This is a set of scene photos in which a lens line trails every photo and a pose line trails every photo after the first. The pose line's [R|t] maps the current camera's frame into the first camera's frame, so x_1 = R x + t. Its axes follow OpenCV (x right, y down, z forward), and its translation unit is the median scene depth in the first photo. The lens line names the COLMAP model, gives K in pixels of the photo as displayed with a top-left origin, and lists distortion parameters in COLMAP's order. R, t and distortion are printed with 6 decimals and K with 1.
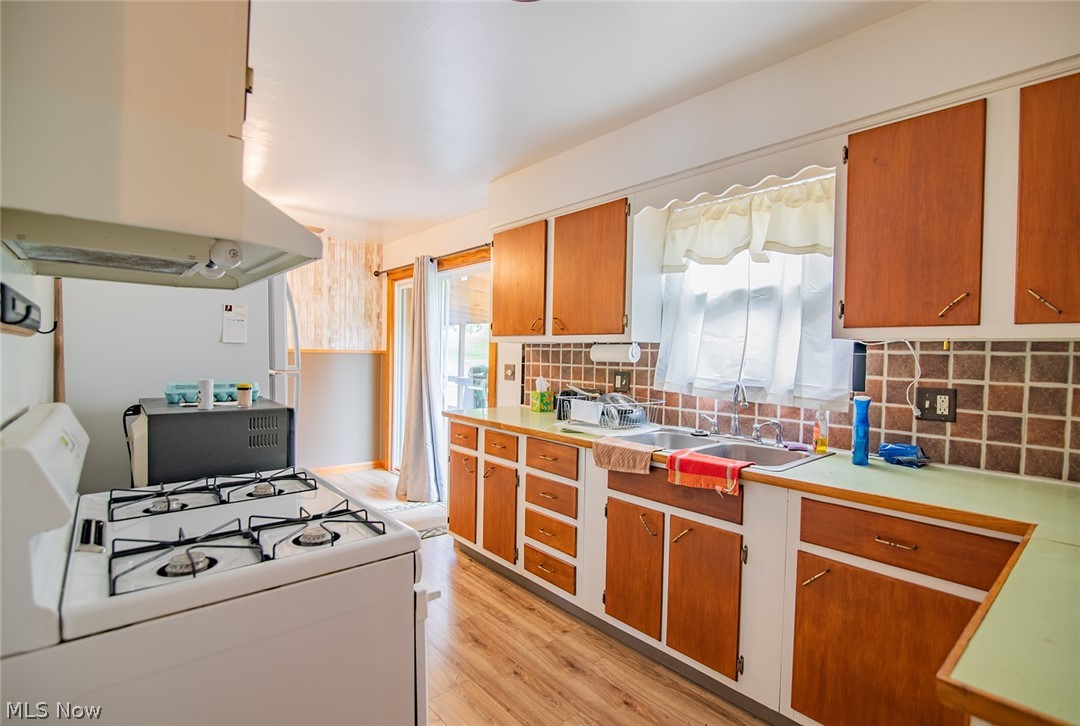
lens RADIAL K [[503.8, 0, 536.1], [0, 503.8, 368.1], [0, 0, 1]] dist [-0.019962, -0.000371]
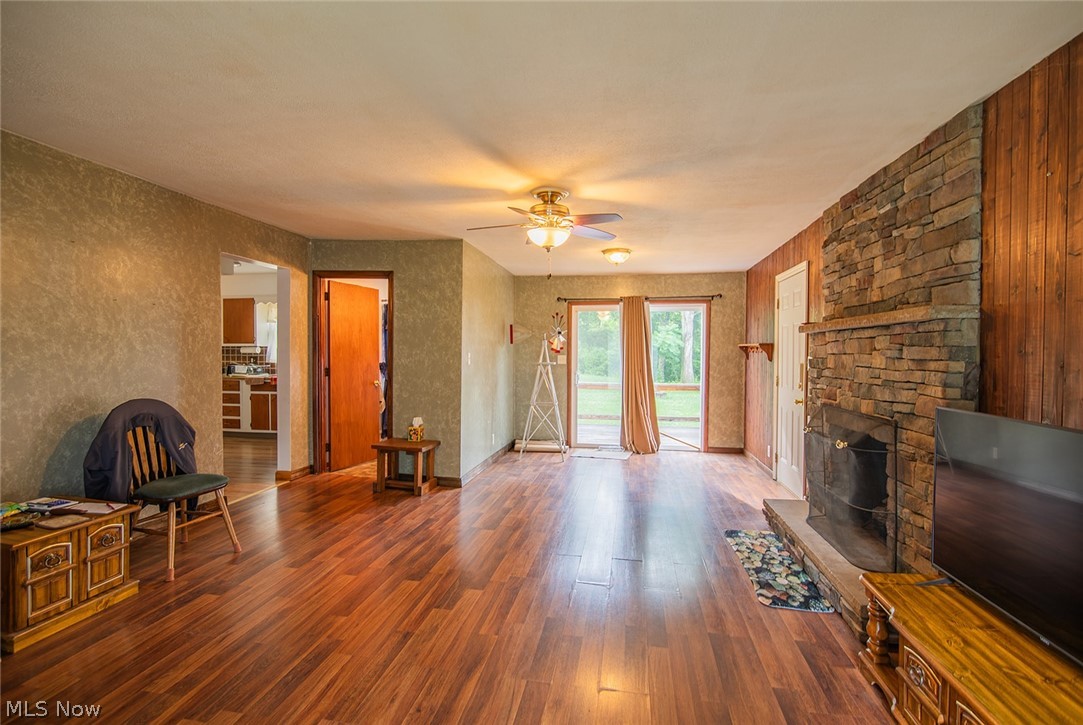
lens RADIAL K [[505.2, 0, 540.8], [0, 505.2, 368.7], [0, 0, 1]] dist [-0.019962, -0.000371]
pose [[0.765234, -0.032936, 0.642909, -0.411807], [0.032220, 0.999398, 0.012848, 0.091786], [-0.642945, 0.010883, 0.765835, -2.210411]]
